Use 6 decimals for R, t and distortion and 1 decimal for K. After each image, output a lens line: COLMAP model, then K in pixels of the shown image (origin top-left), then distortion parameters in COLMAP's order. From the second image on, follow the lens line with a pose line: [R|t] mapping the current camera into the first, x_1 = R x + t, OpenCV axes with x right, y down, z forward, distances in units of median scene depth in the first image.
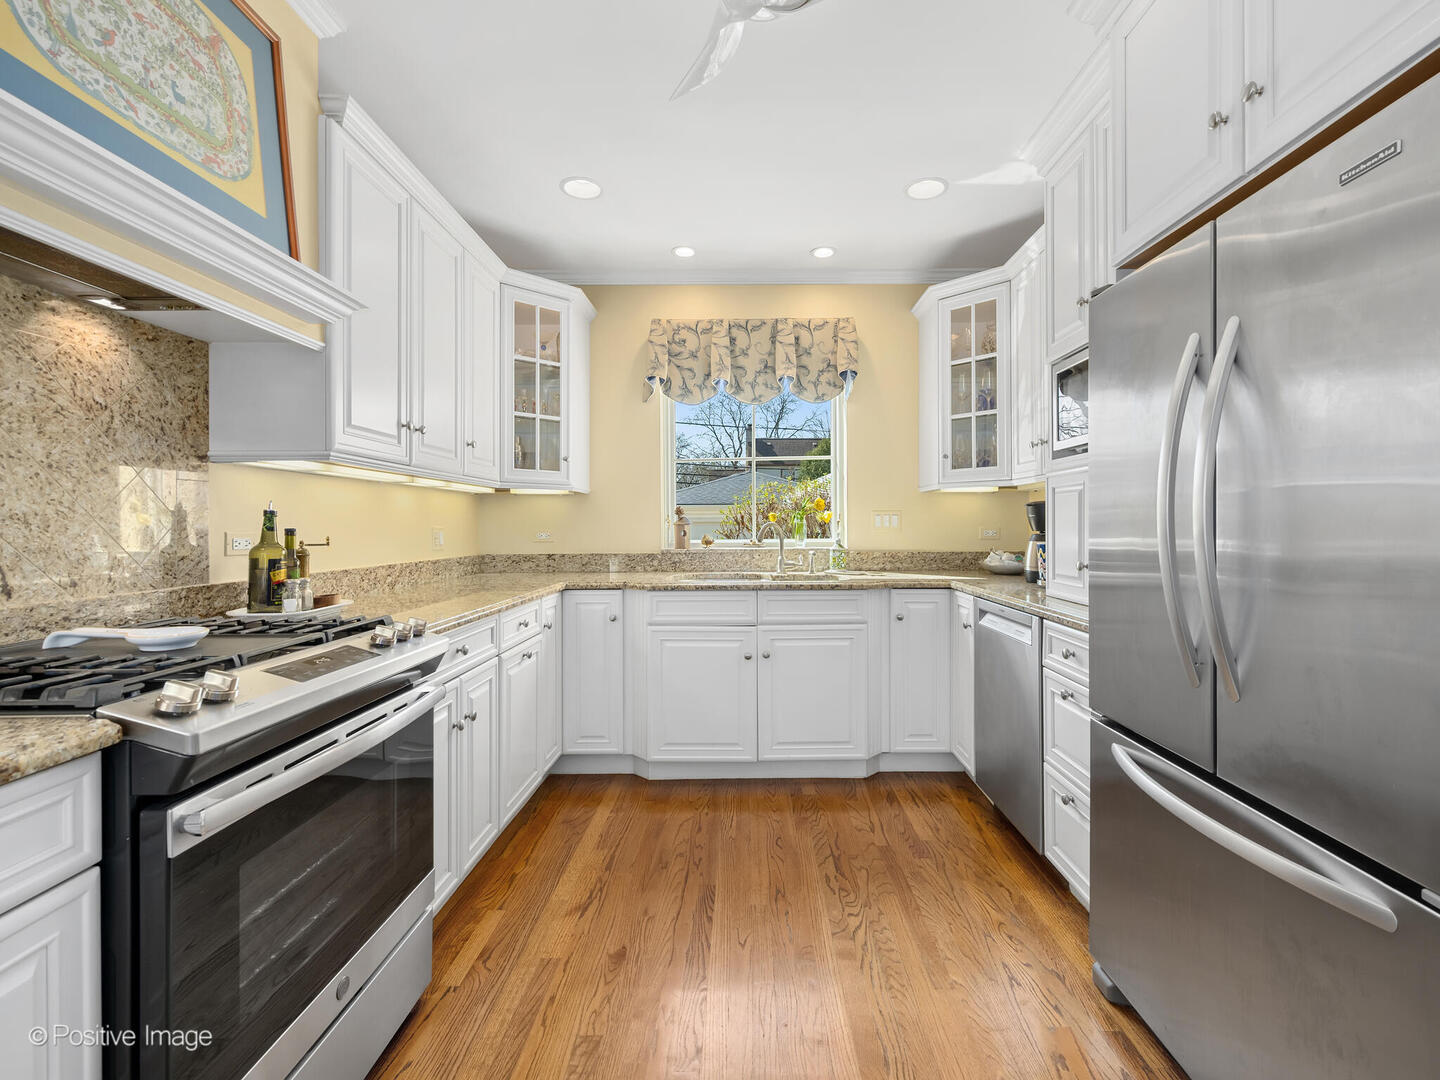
lens RADIAL K [[711.9, 0, 804.5], [0, 711.9, 525.3], [0, 0, 1]] dist [-0.000569, -0.001289]
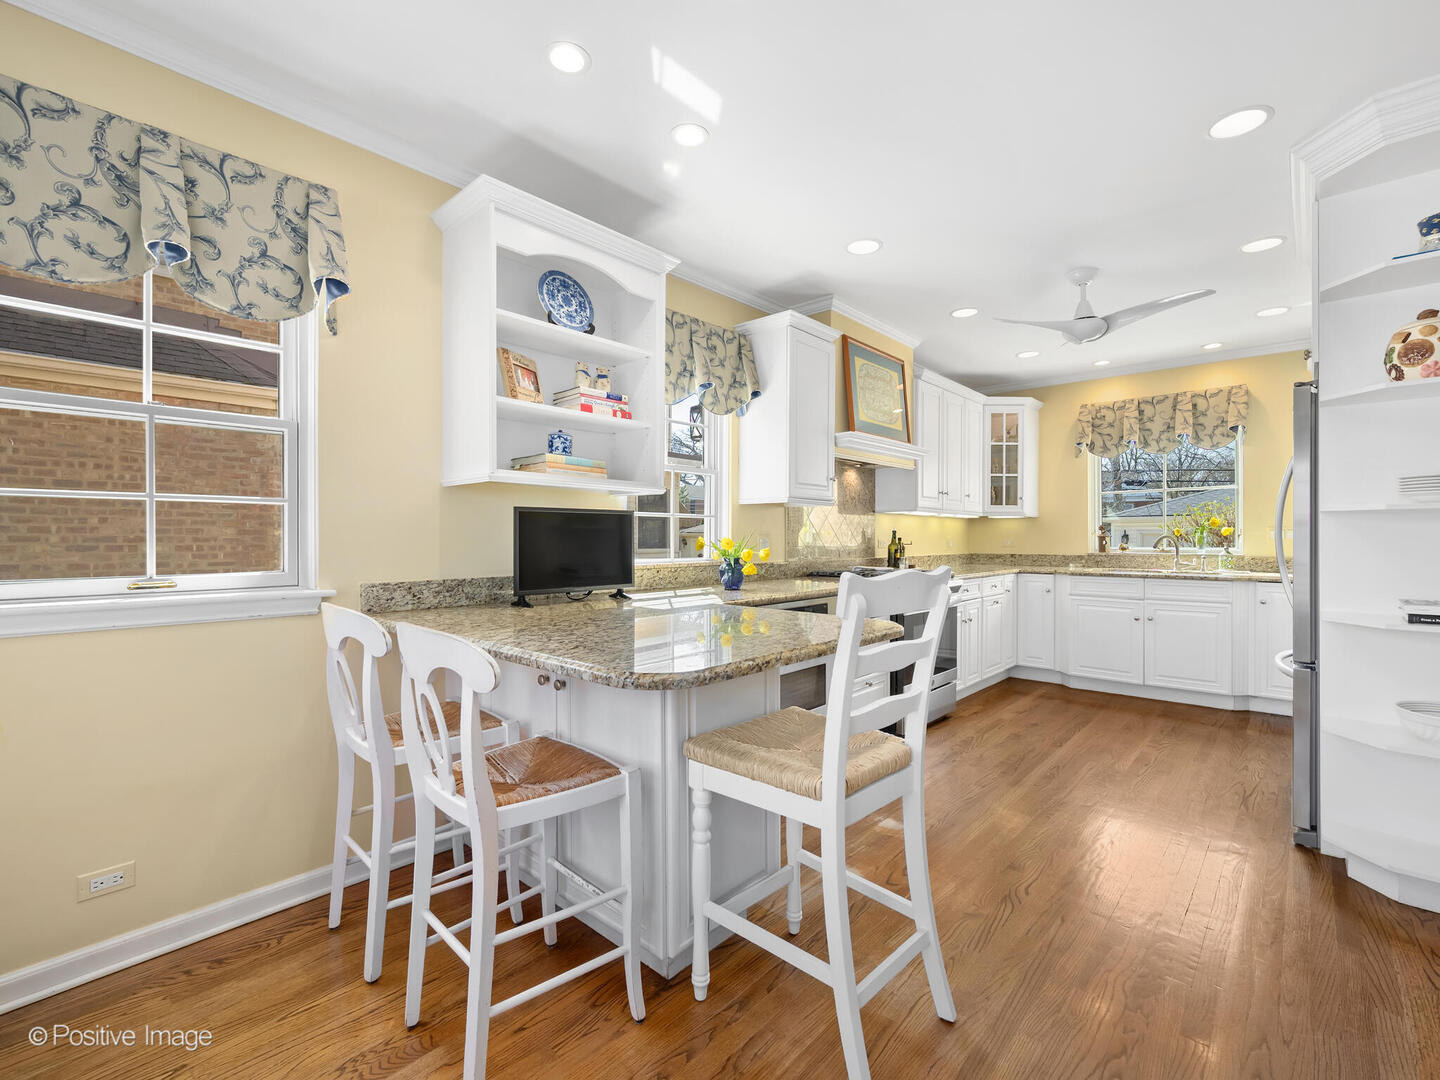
lens RADIAL K [[660.7, 0, 687.4], [0, 660.7, 535.5], [0, 0, 1]] dist [-0.001634, -0.000071]
pose [[0.681122, 0.003354, -0.732163, 0.319469], [-0.004177, 0.999991, 0.000696, -0.000762], [0.732158, 0.002584, 0.681129, -0.760945]]
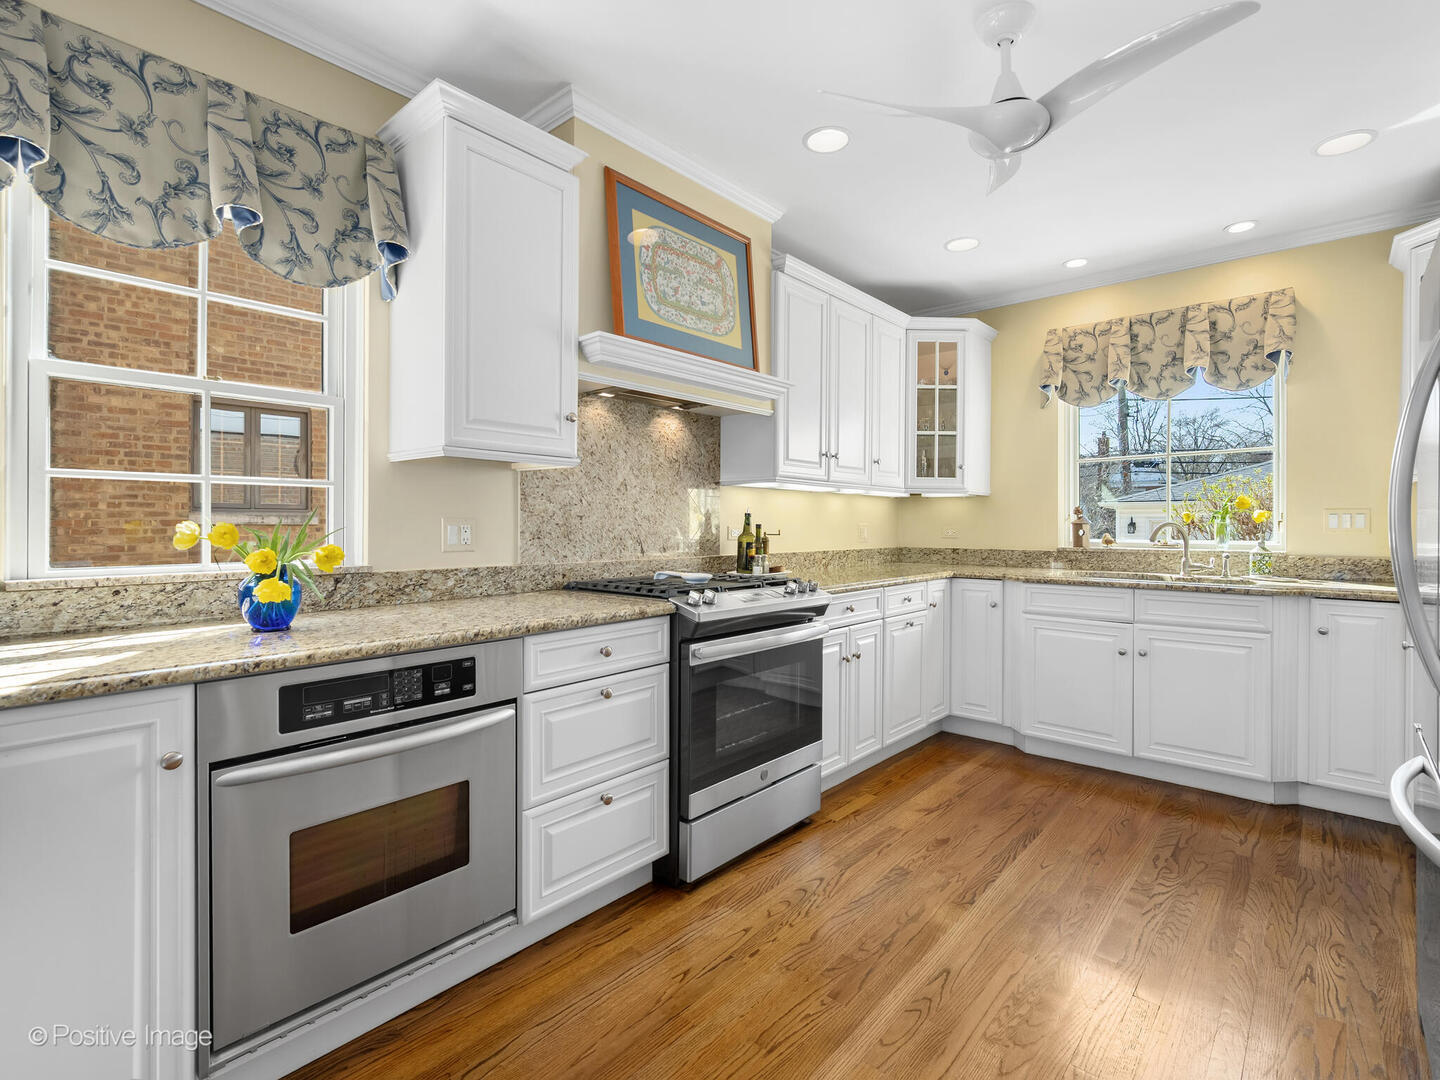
lens RADIAL K [[734.2, 0, 667.0], [0, 734.2, 524.0], [0, 0, 1]] dist [-0.002597, -0.000108]
pose [[0.693331, 0.007101, -0.720585, 0.224953], [-0.006978, 0.999971, 0.003139, 0.000304], [0.720586, 0.002852, 0.693360, -0.207676]]
